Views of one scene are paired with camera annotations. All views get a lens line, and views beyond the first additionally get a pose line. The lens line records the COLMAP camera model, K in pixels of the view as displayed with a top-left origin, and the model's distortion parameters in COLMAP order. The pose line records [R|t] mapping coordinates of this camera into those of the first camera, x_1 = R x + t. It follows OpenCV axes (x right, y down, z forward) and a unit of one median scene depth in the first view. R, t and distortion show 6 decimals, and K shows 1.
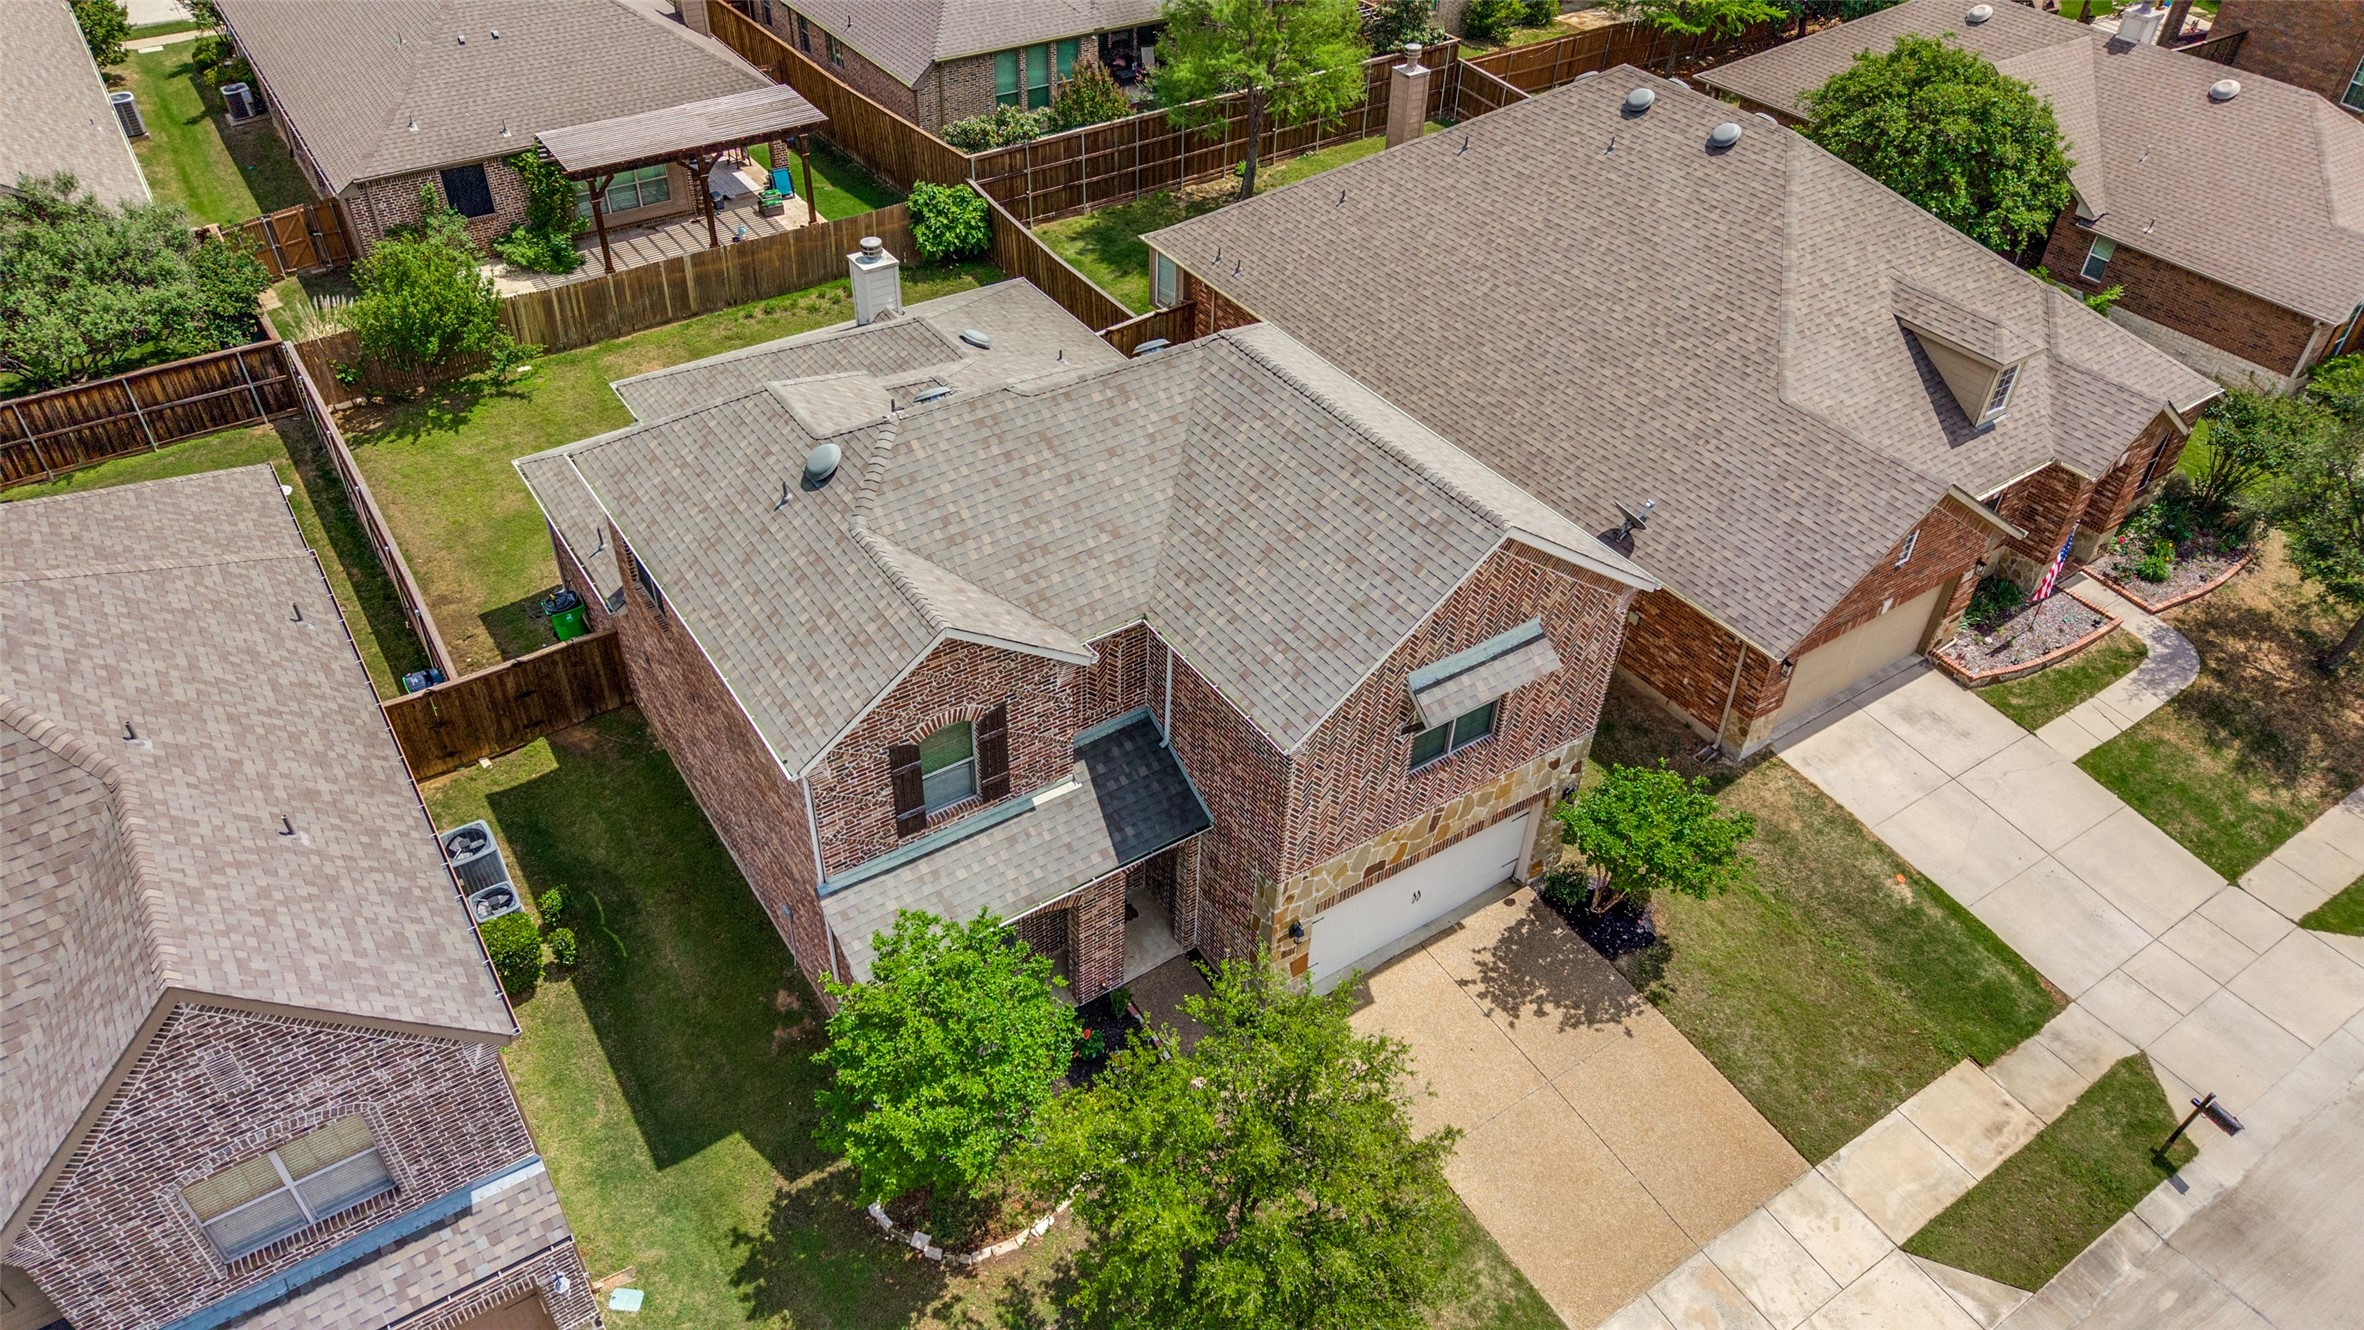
lens RADIAL K [[1563.4, 0, 1176.6], [0, 1563.4, 665.1], [0, 0, 1]] dist [0.010570, -0.004504]
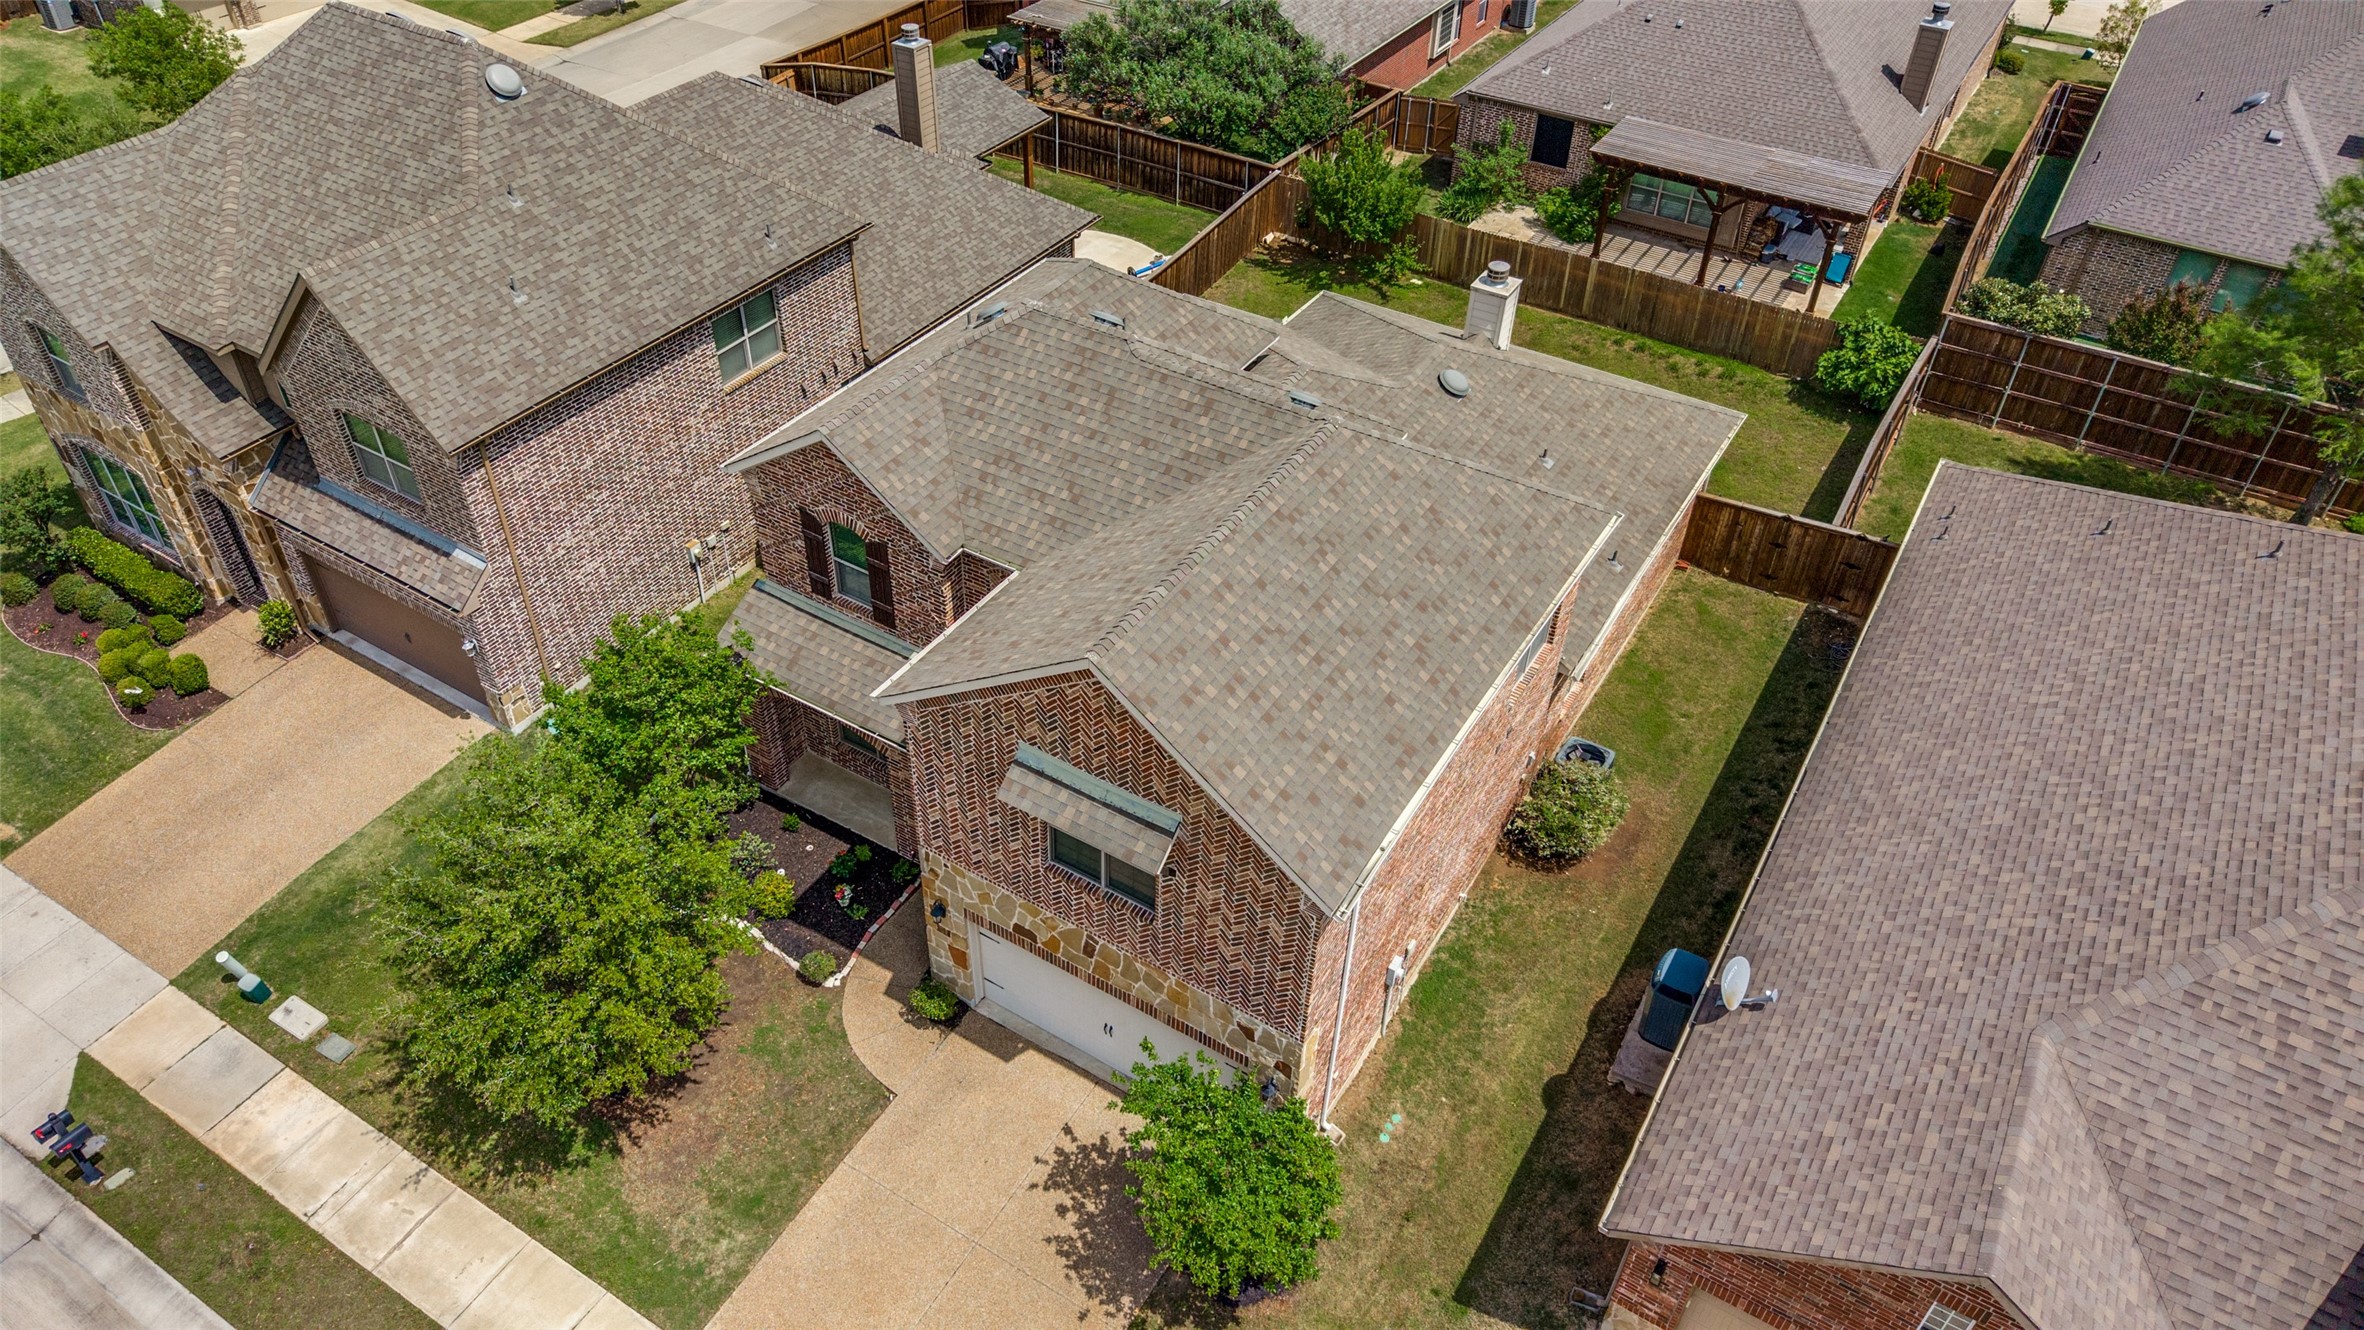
lens RADIAL K [[1590.5, 0, 1182.0], [0, 1590.5, 665.0], [0, 0, 1]] dist [0.003053, -0.001903]
pose [[0.418130, 0.575498, -0.702829, 0.690180], [-0.591379, 0.759749, 0.270281, -0.285085], [0.689520, 0.302626, 0.658012, 0.350022]]
